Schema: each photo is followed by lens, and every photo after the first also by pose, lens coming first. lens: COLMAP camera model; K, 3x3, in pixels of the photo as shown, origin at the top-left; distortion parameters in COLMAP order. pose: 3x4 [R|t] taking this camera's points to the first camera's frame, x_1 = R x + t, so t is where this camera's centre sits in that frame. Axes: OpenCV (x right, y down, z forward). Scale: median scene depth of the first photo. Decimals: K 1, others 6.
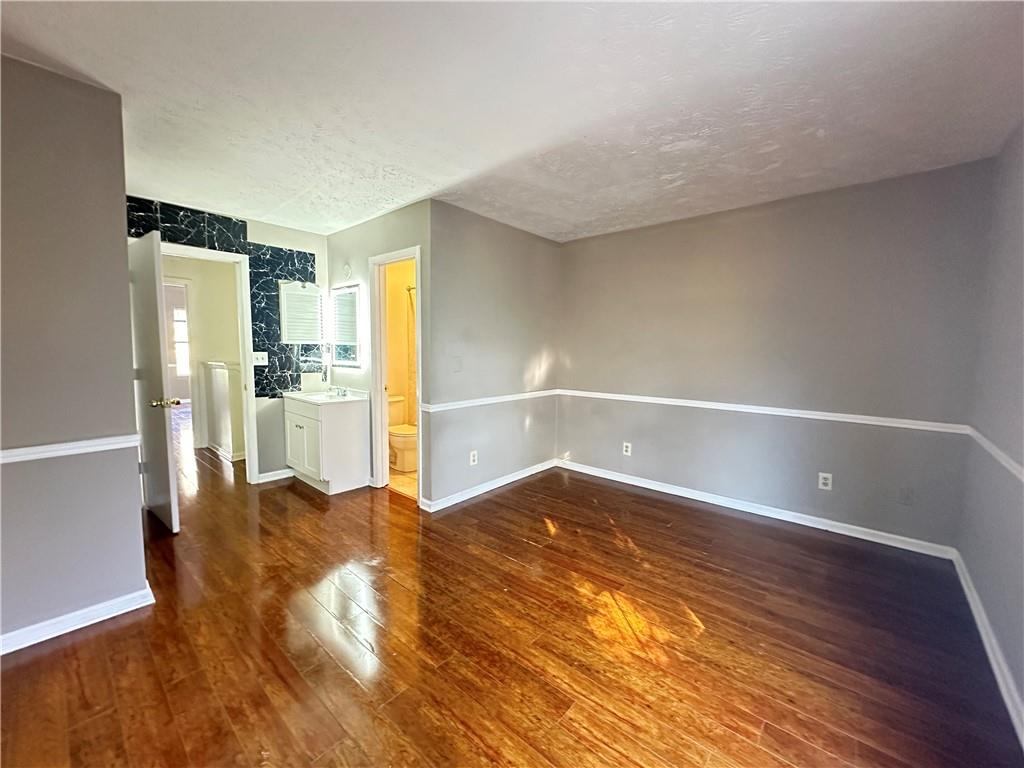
lens RADIAL K [[410.2, 0, 512.2], [0, 410.2, 377.1], [0, 0, 1]] dist [-0.002939, 0.000001]
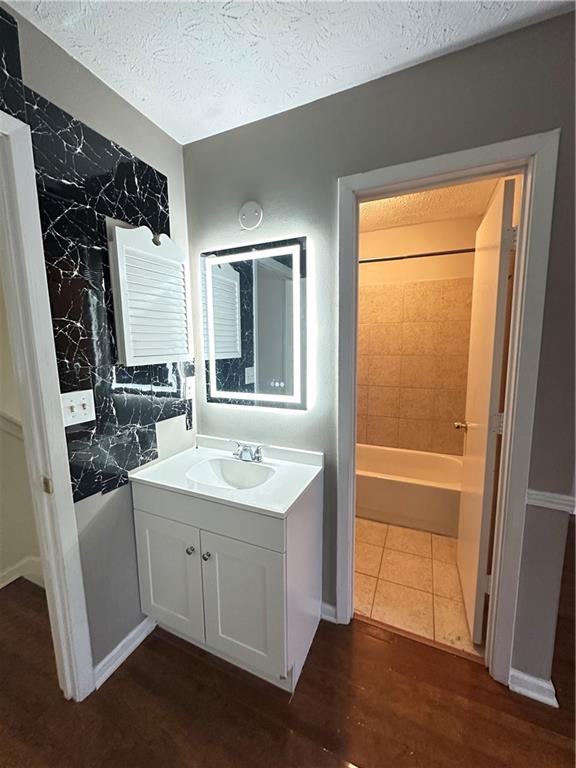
lens RADIAL K [[307.7, 0, 288.1], [0, 307.7, 383.0], [0, 0, 1]] dist [-0.002939, 0.000001]
pose [[0.956662, -0.057773, 0.285412, -0.884978], [0.041457, 0.997159, 0.062885, -0.141271], [-0.288234, -0.048327, 0.956340, 1.144737]]
